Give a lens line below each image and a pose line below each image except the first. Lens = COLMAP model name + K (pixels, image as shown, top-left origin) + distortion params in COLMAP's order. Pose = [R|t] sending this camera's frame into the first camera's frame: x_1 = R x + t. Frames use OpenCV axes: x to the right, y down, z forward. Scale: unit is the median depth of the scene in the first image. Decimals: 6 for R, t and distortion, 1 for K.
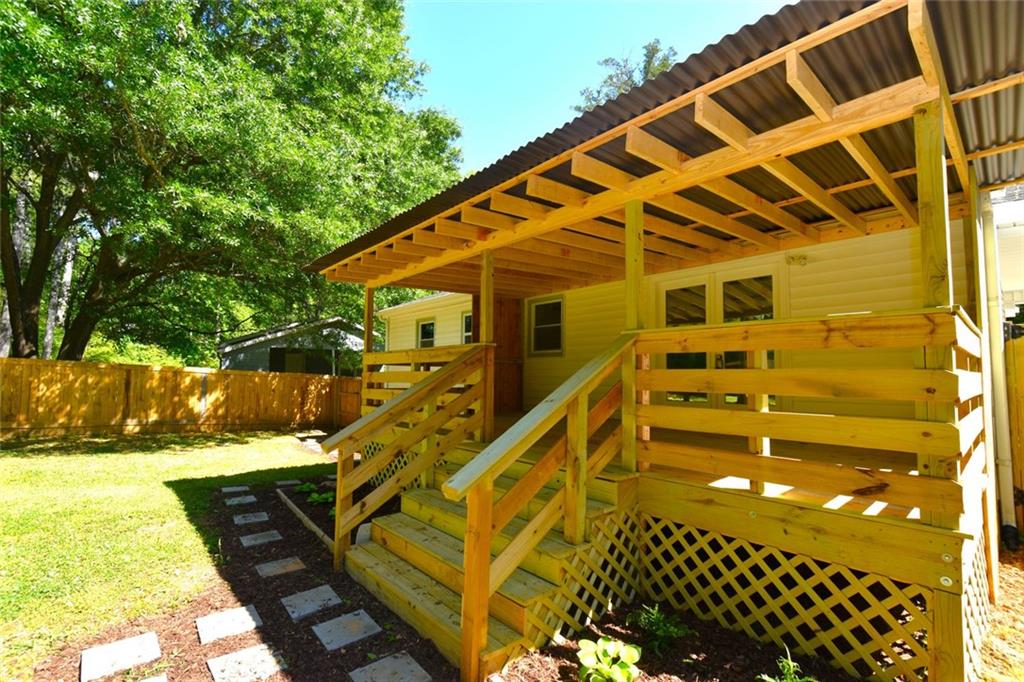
lens RADIAL K [[452.4, 0, 518.7], [0, 452.4, 343.5], [0, 0, 1]] dist [0.004494, -0.004429]
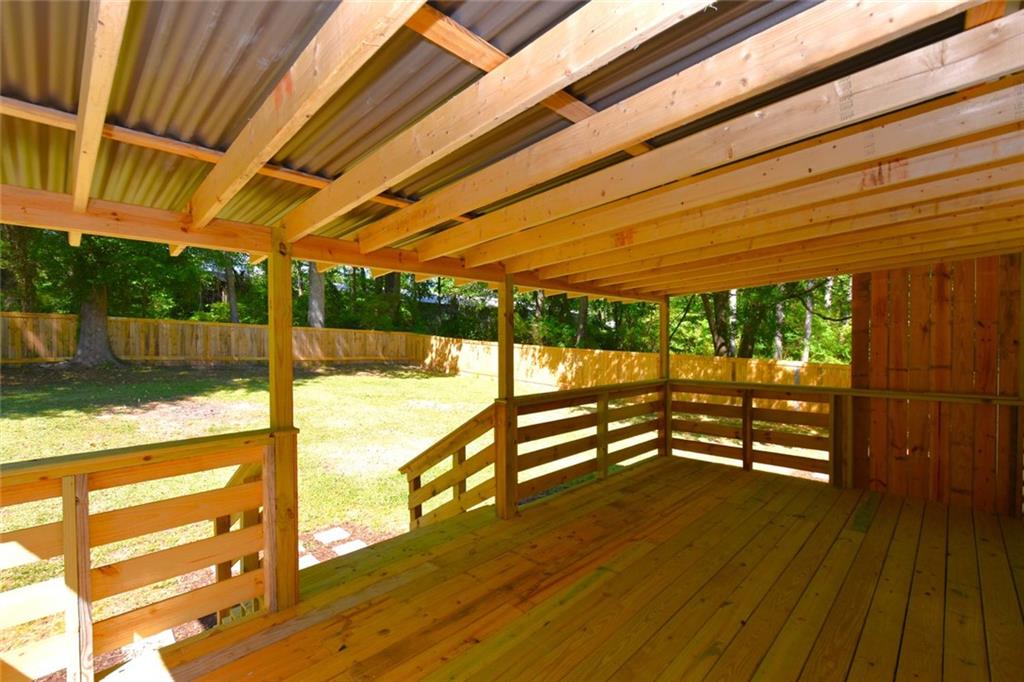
lens RADIAL K [[452.4, 0, 511.7], [0, 452.4, 351.5], [0, 0, 1]] dist [0.004494, -0.004429]
pose [[0.071283, 0.009047, -0.997415, 0.295413], [0.078942, 0.996771, 0.014683, -0.038375], [0.994327, -0.079785, 0.070339, 0.377716]]
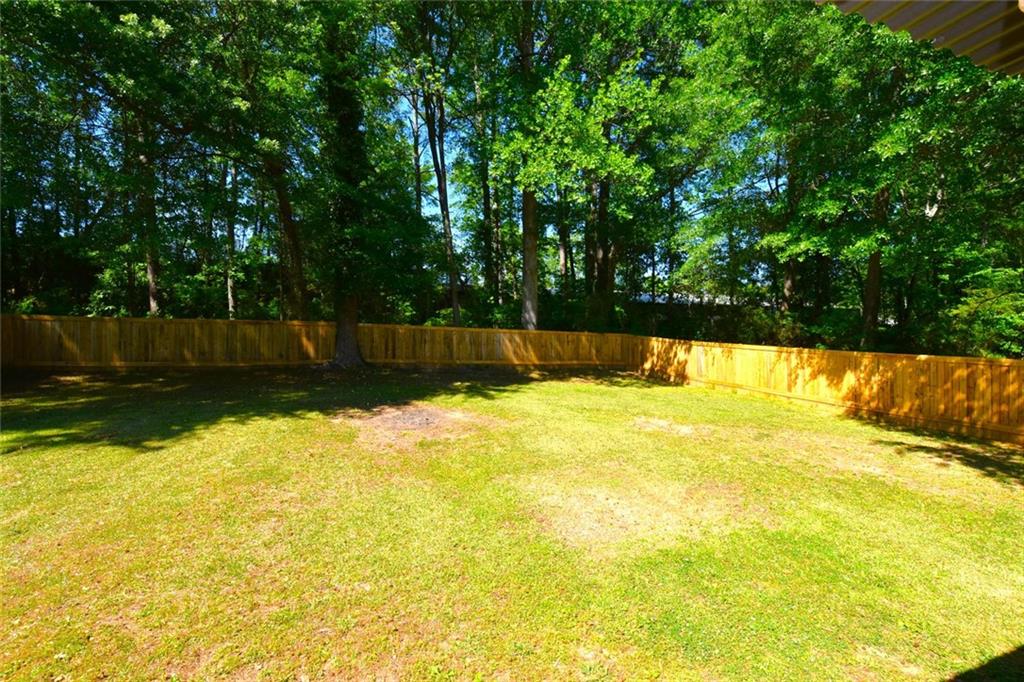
lens RADIAL K [[452.4, 0, 514.6], [0, 452.4, 350.1], [0, 0, 1]] dist [0.004494, -0.004429]
pose [[-0.362257, 0.001126, -0.932078, 0.037913], [0.075203, 0.996774, -0.028024, -0.049029], [0.929039, -0.080247, -0.361173, 0.290326]]
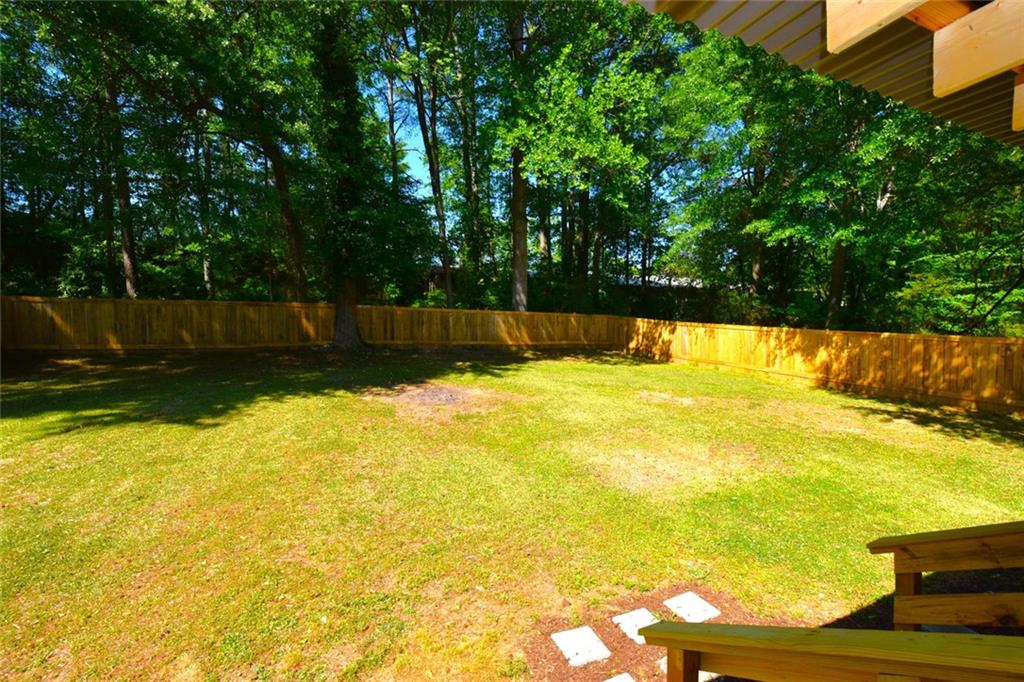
lens RADIAL K [[452.4, 0, 517.2], [0, 452.4, 350.2], [0, 0, 1]] dist [0.004494, -0.004429]
pose [[-0.284376, 0.041539, -0.957813, 0.145922], [0.081981, 0.996455, 0.018875, -0.052929], [0.955201, -0.073155, -0.286773, 0.194770]]
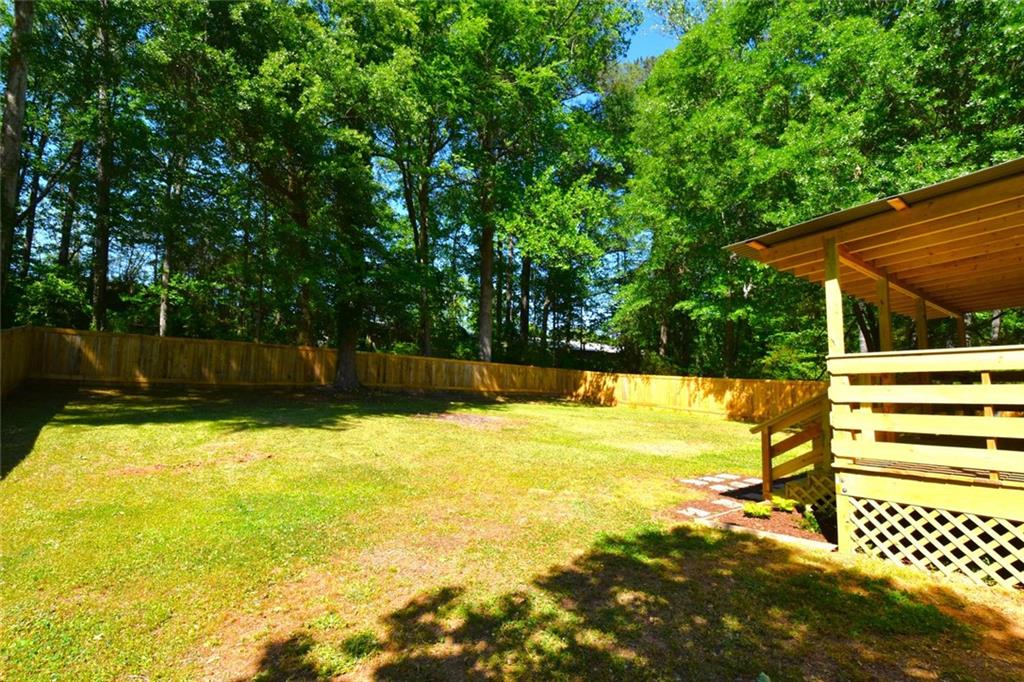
lens RADIAL K [[452.4, 0, 515.4], [0, 452.4, 350.2], [0, 0, 1]] dist [0.004494, -0.004429]
pose [[-0.075796, -0.096872, -0.992407, 0.570271], [0.069447, 0.992340, -0.102169, 0.005260], [0.994702, -0.076663, -0.068488, -0.072206]]
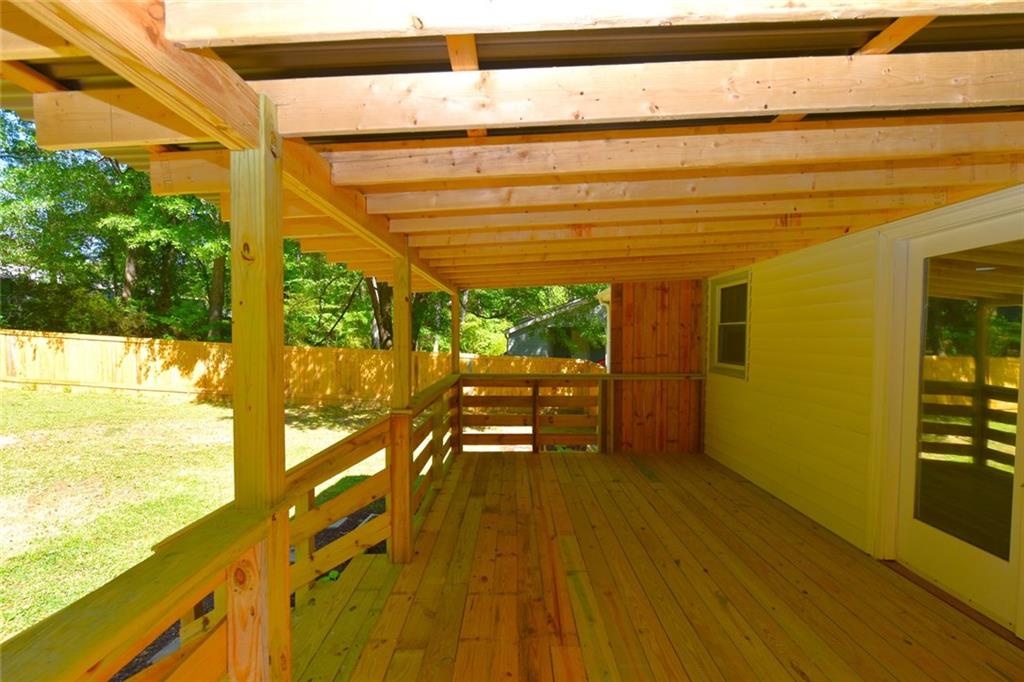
lens RADIAL K [[481.2, 0, 517.0], [0, 481.2, 349.4], [0, 0, 1]] dist [0.003276, -0.004722]
pose [[0.754372, 0.011292, -0.656350, 0.195729], [0.053037, 0.995535, 0.078086, -0.050542], [0.654301, -0.093717, 0.750404, 0.237305]]
